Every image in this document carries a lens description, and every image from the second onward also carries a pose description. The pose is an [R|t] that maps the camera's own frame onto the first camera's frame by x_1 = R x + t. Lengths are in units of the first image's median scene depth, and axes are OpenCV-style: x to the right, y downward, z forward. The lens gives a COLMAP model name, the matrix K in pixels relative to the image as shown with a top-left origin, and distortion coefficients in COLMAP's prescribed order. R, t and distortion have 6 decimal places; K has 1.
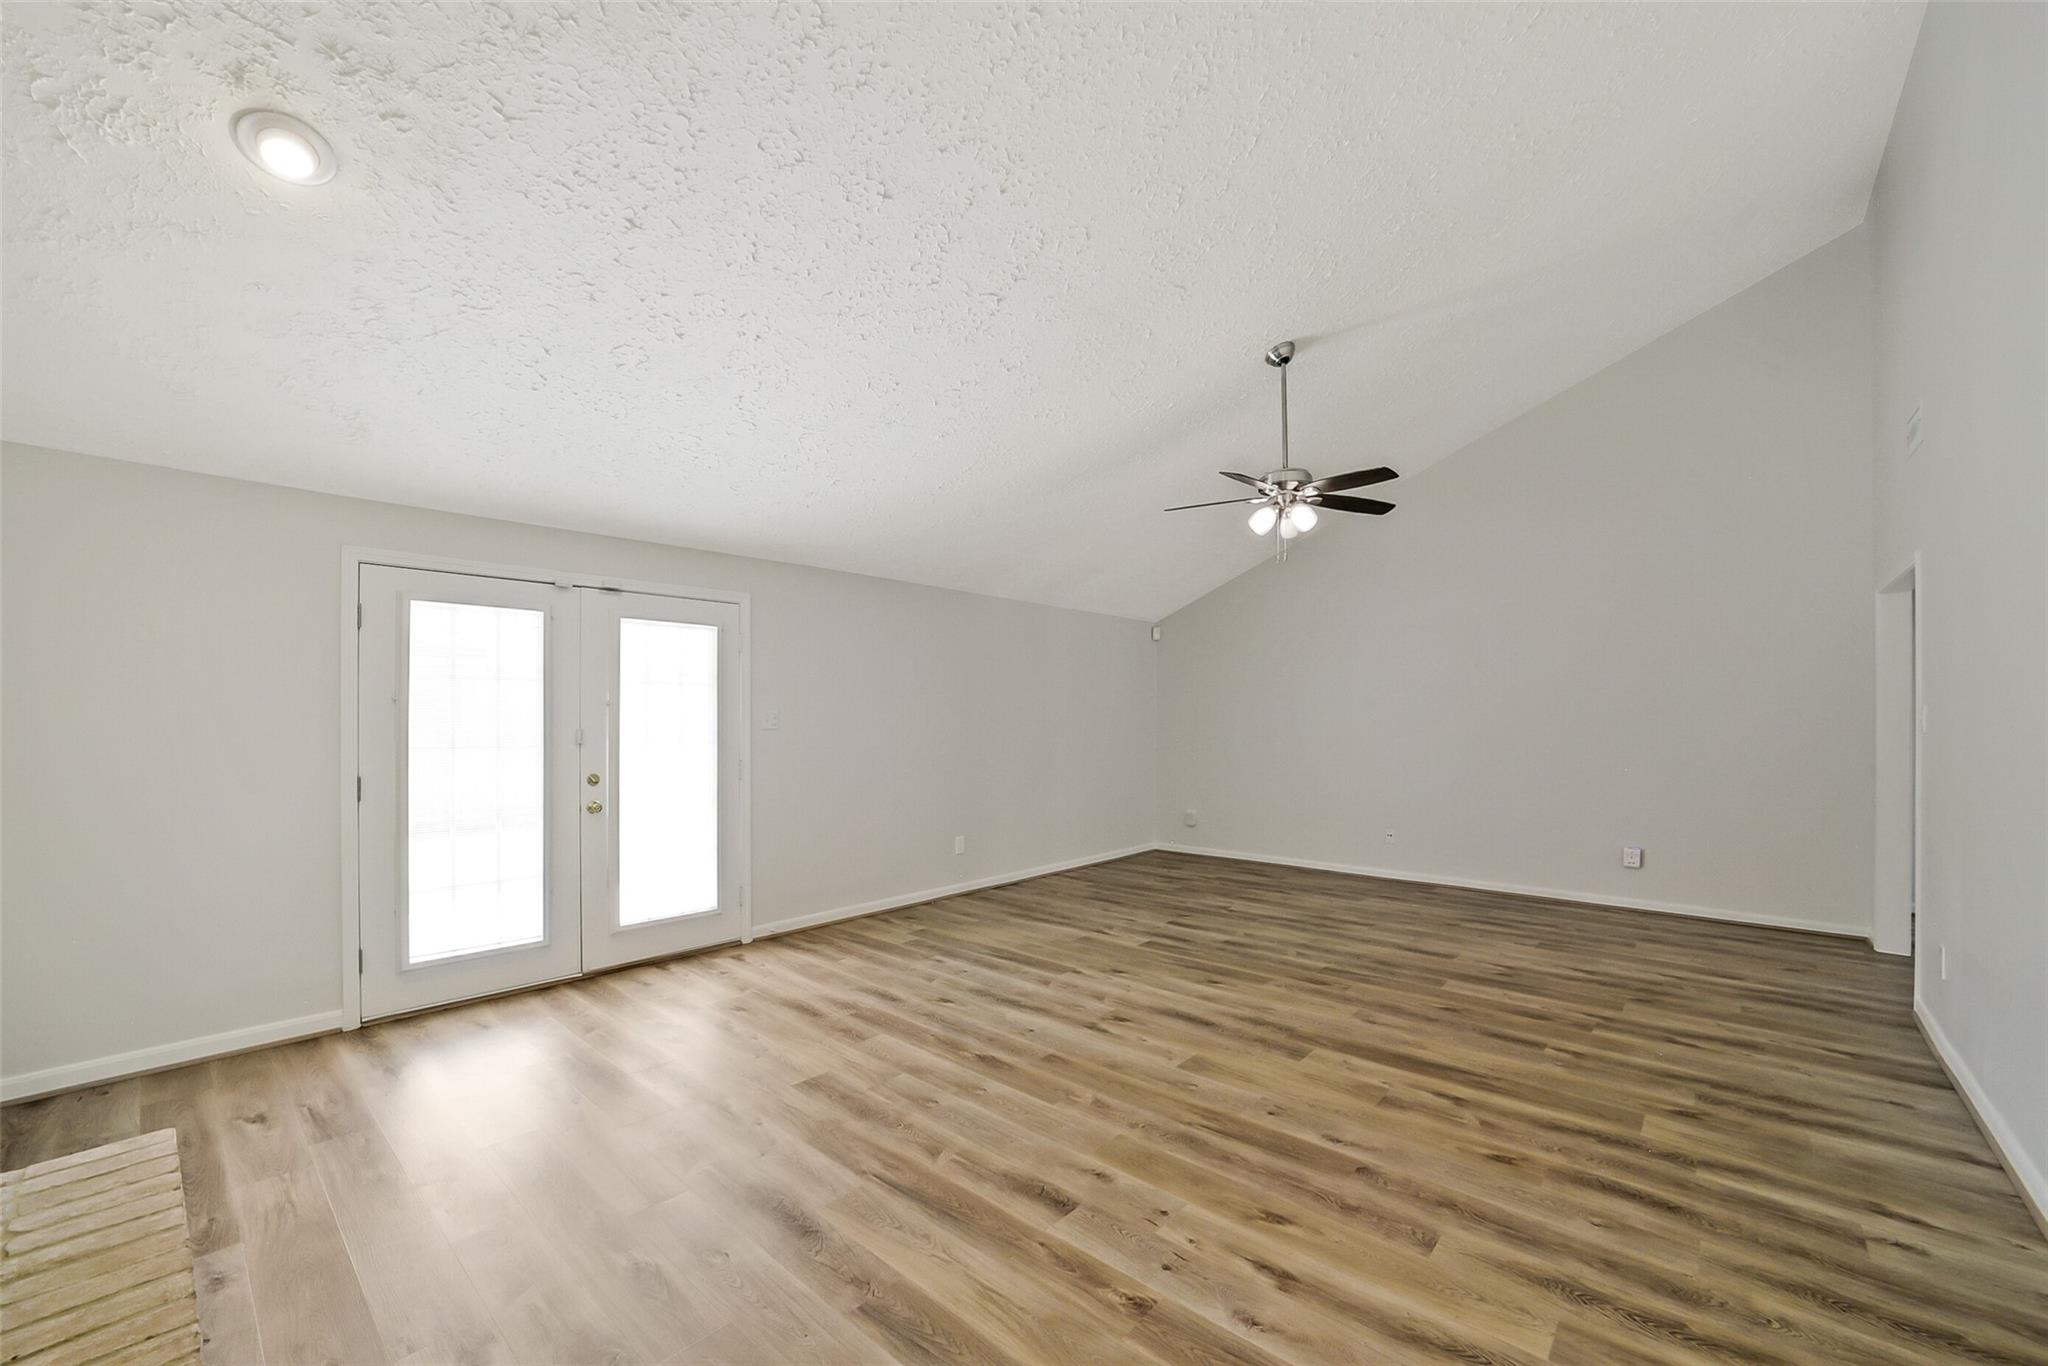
lens RADIAL K [[805.7, 0, 1027.2], [0, 805.7, 677.8], [0, 0, 1]] dist [-0.026106, 0.006407]
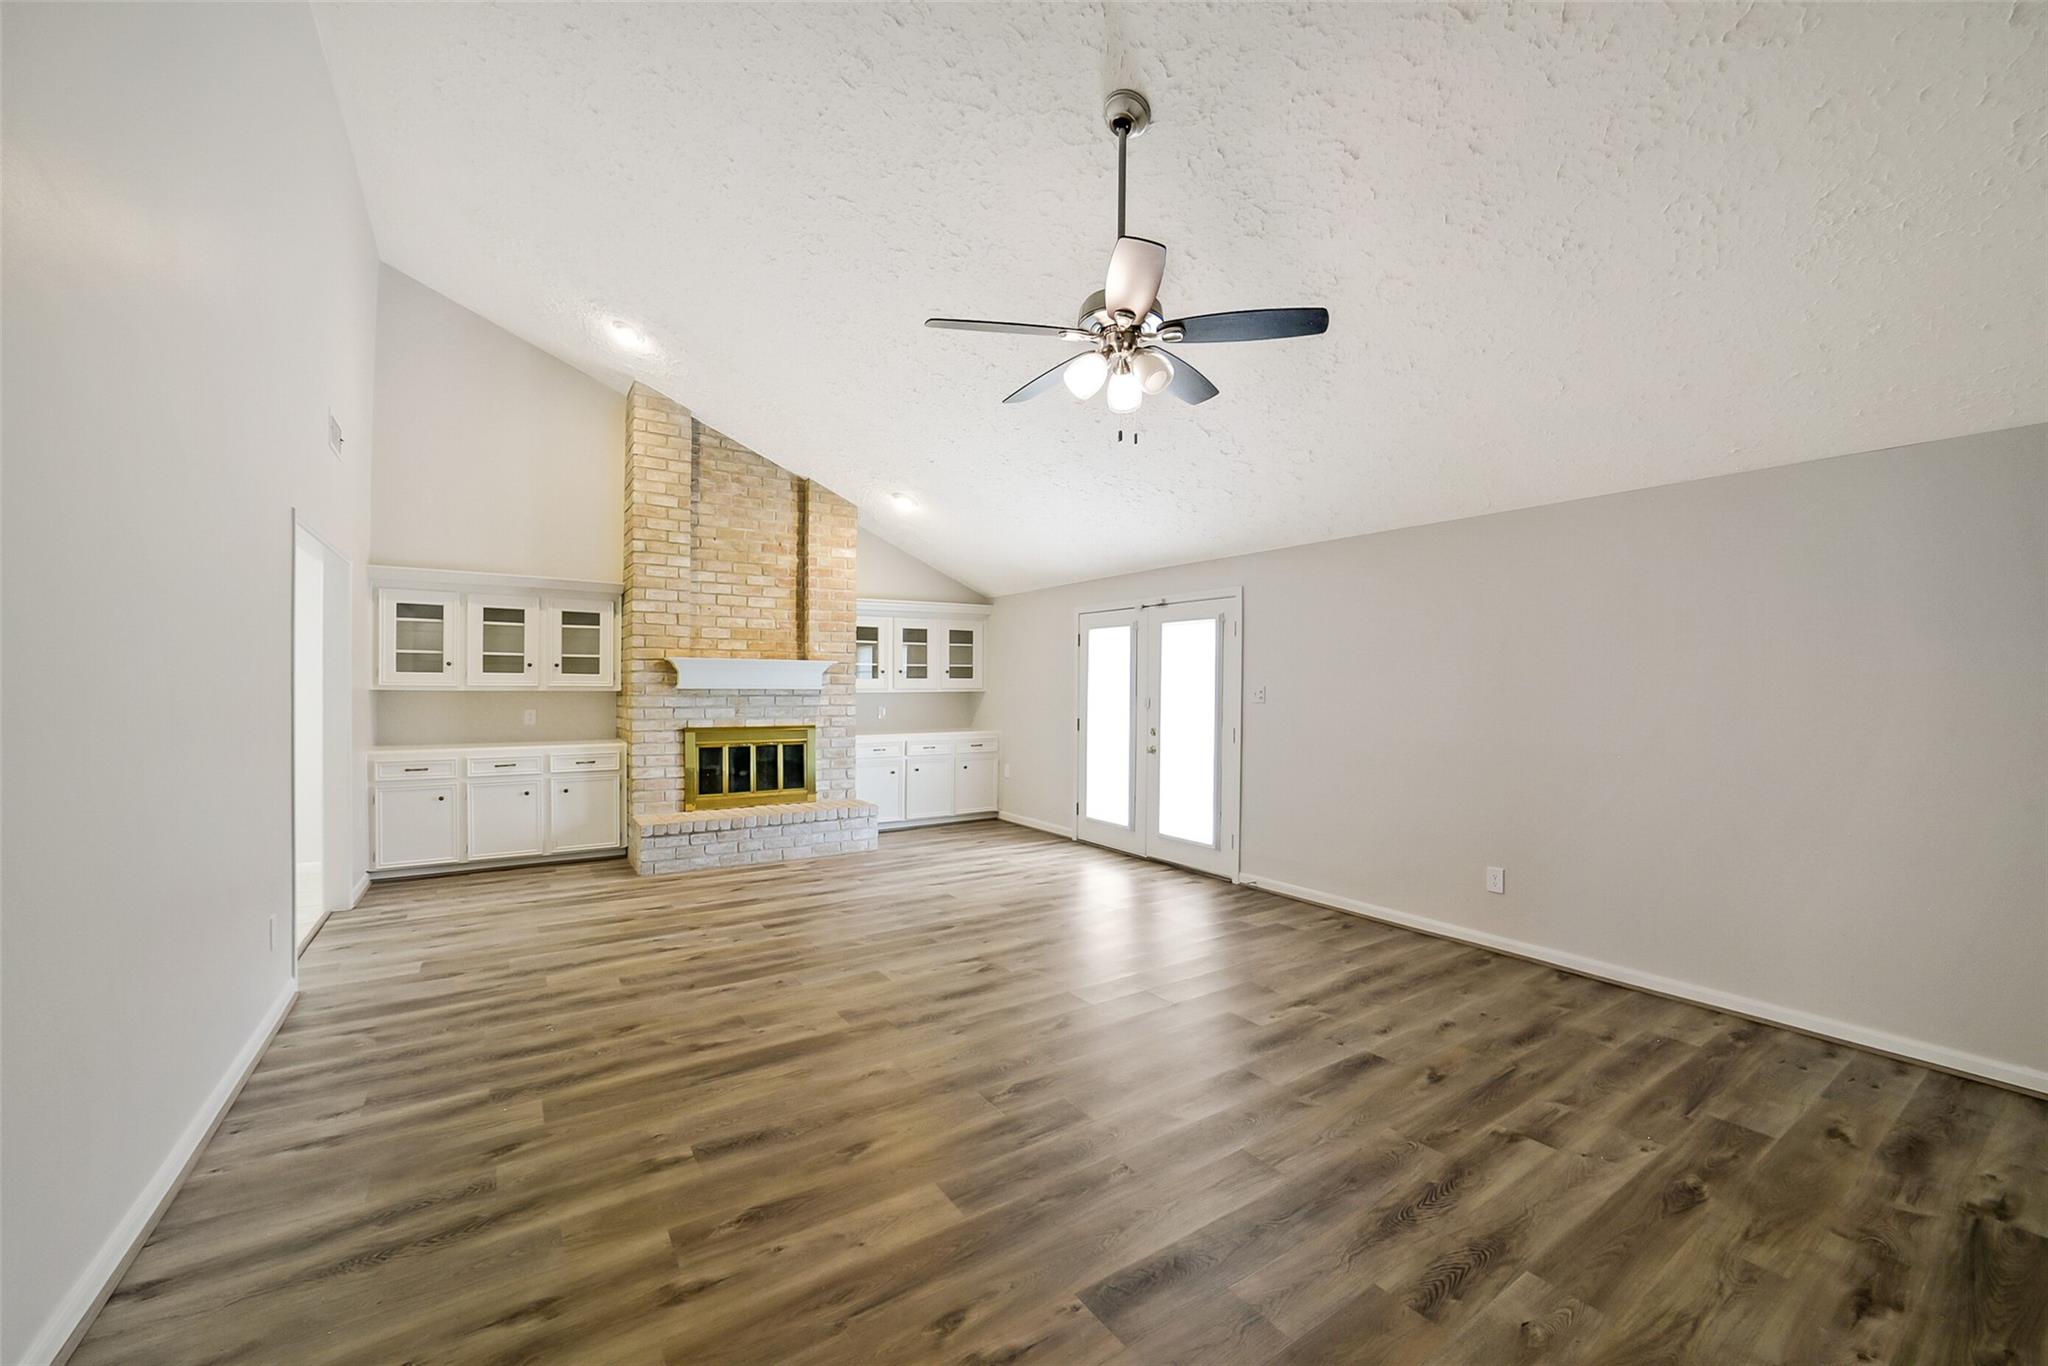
lens RADIAL K [[805.7, 0, 1027.2], [0, 805.7, 677.8], [0, 0, 1]] dist [-0.026106, 0.006407]
pose [[-0.256961, -0.015350, -0.966300, 1.259679], [0.037465, 0.998964, -0.025831, 0.070854], [0.965695, -0.042840, -0.256120, 1.476710]]
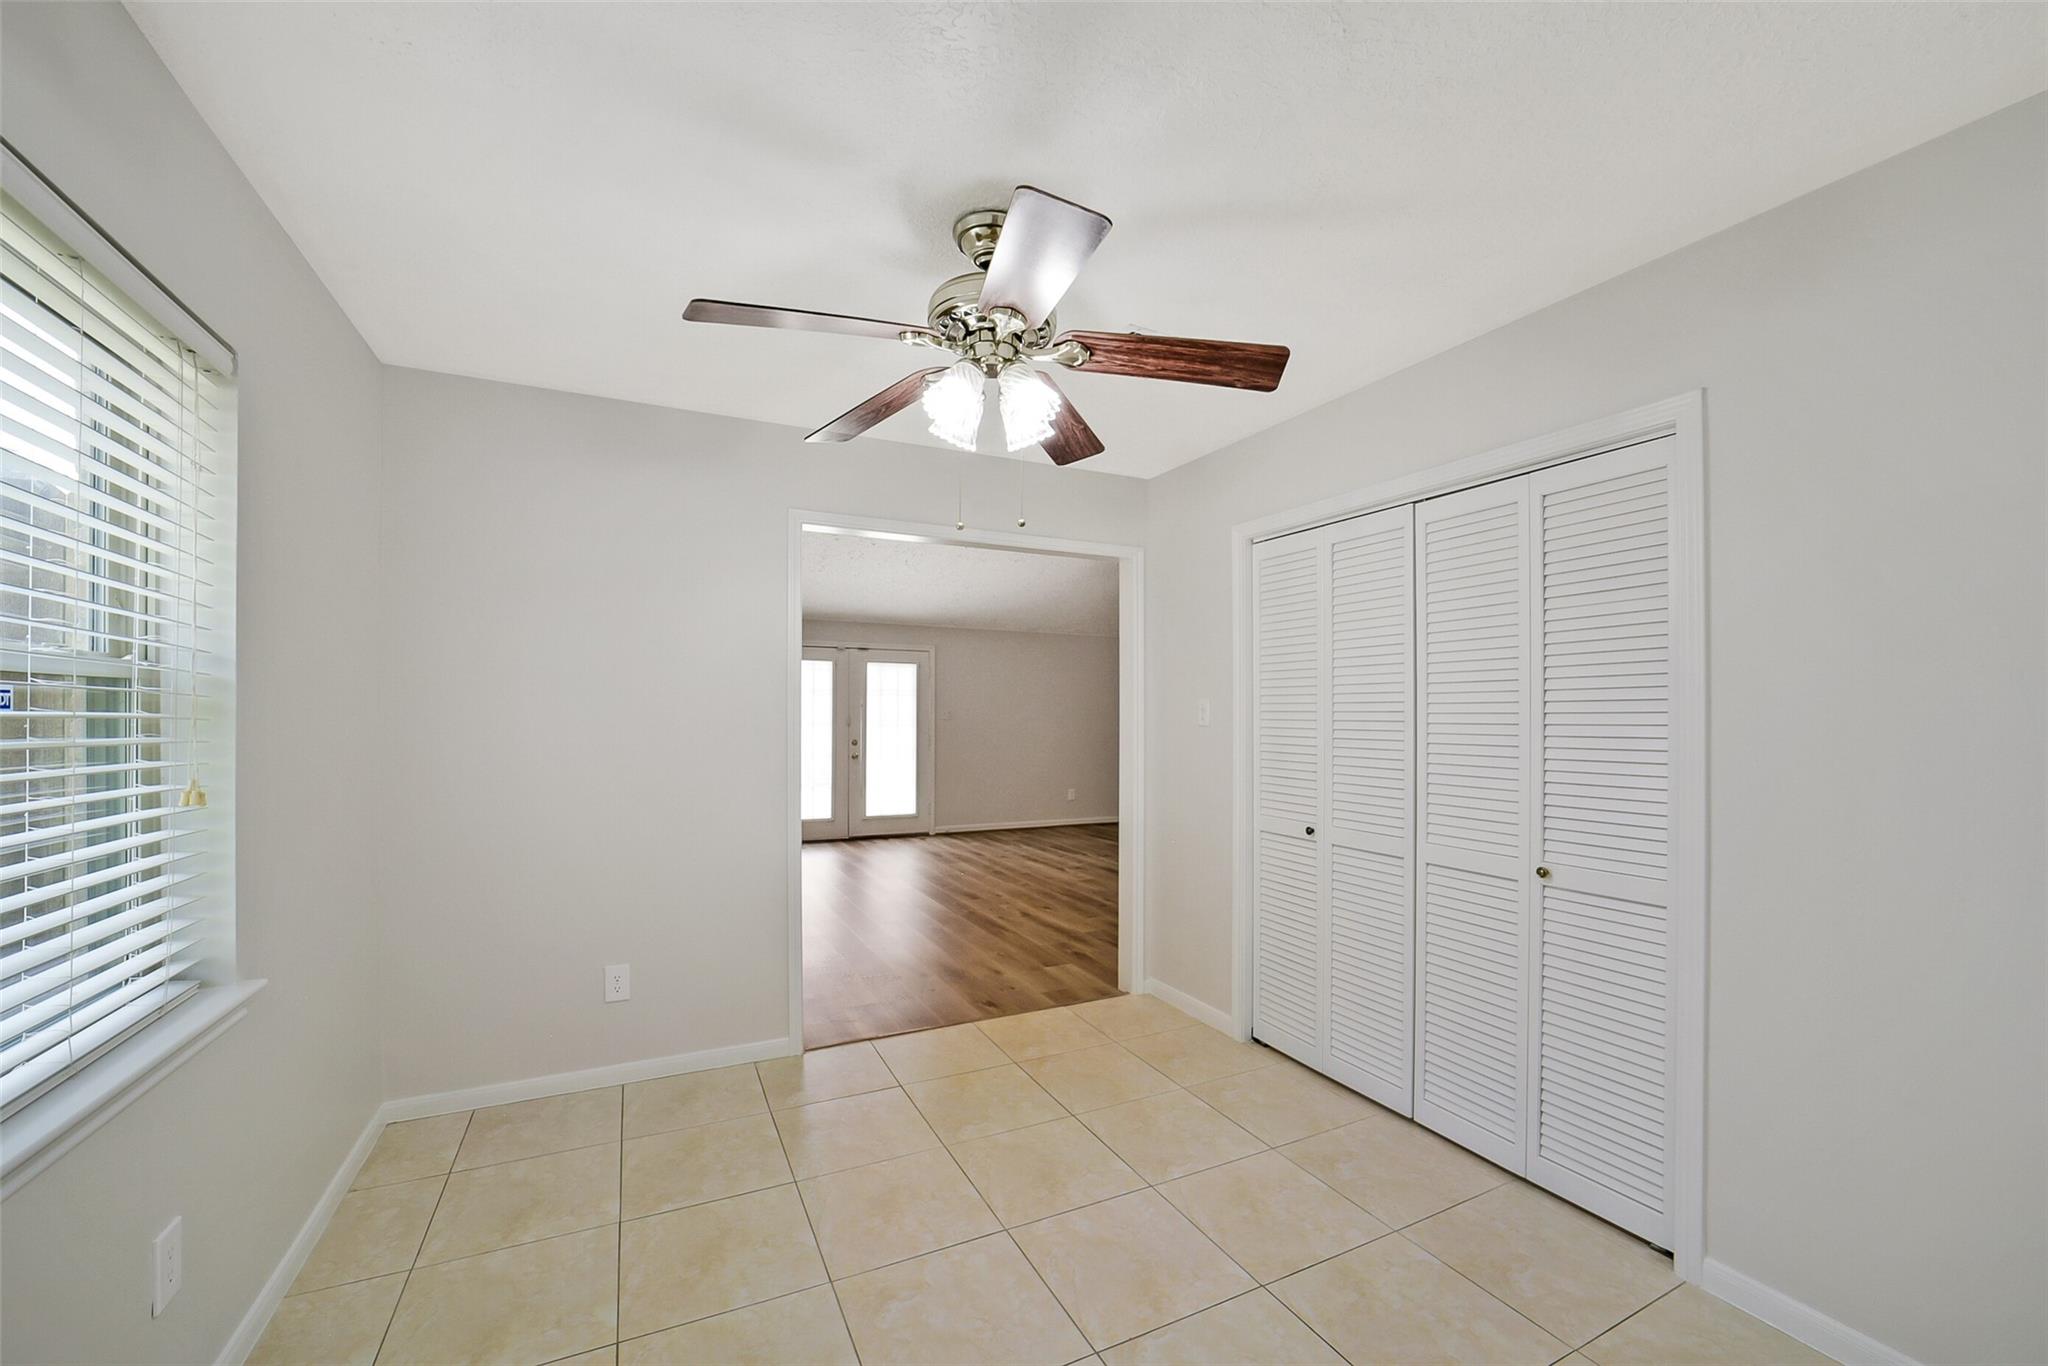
lens RADIAL K [[792.2, 0, 1021.4], [0, 792.2, 706.9], [0, 0, 1]] dist [-0.000044, 0.000008]
pose [[0.923549, -0.000200, -0.383480, 0.795081], [0.013111, 0.999432, 0.031056, -0.027679], [0.383255, -0.033710, 0.923027, -0.884810]]
